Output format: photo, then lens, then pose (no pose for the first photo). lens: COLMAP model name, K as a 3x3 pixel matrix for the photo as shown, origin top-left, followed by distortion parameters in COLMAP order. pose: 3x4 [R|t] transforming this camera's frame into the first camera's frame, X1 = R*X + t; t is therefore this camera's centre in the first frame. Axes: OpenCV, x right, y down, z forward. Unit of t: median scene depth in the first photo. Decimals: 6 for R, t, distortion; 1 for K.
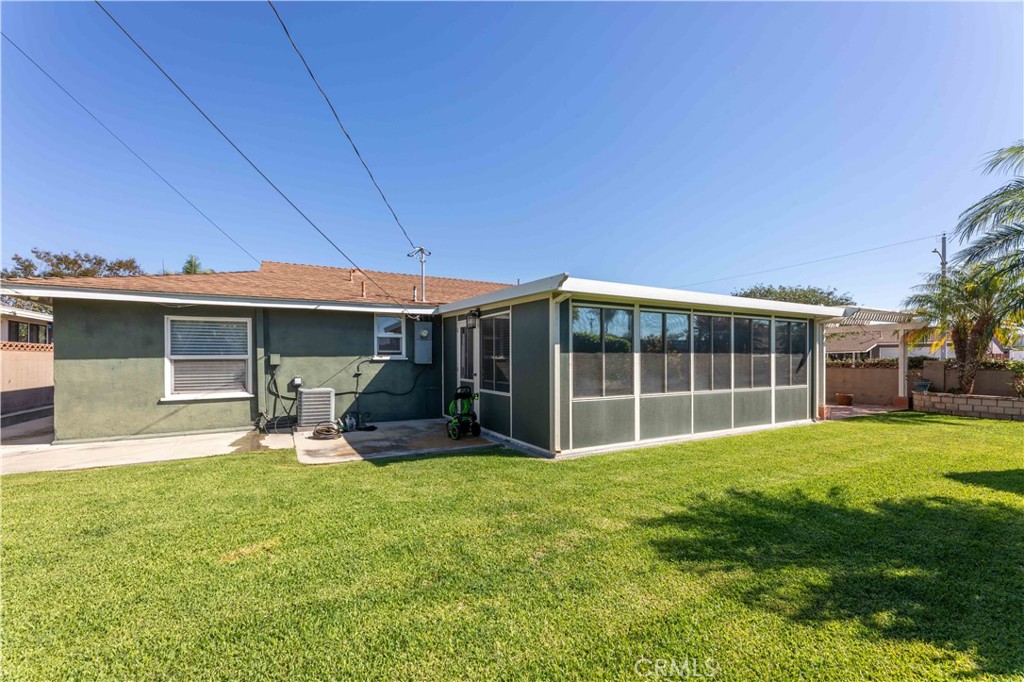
lens RADIAL K [[413.6, 0, 501.8], [0, 413.6, 361.9], [0, 0, 1]] dist [0.003005, 0.000584]
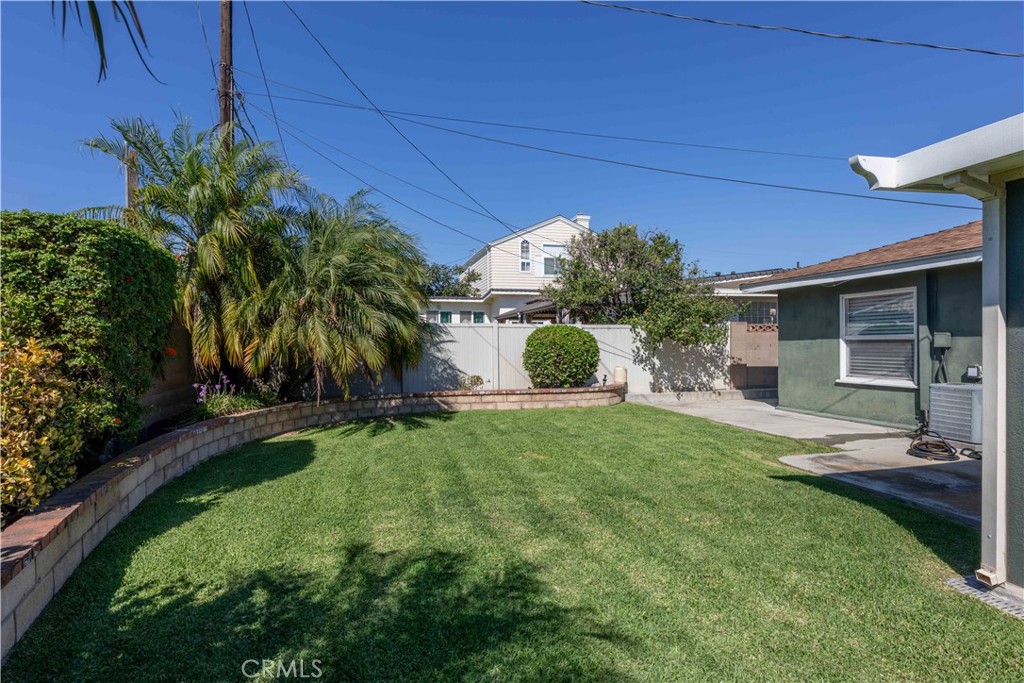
lens RADIAL K [[514.4, 0, 505.5], [0, 514.4, 345.3], [0, 0, 1]] dist [0.002236, -0.001276]
pose [[-0.232828, 0.010522, -0.972461, 0.582138], [-0.001232, 0.999937, 0.011114, -0.006695], [0.972517, 0.003786, -0.232801, 0.547845]]
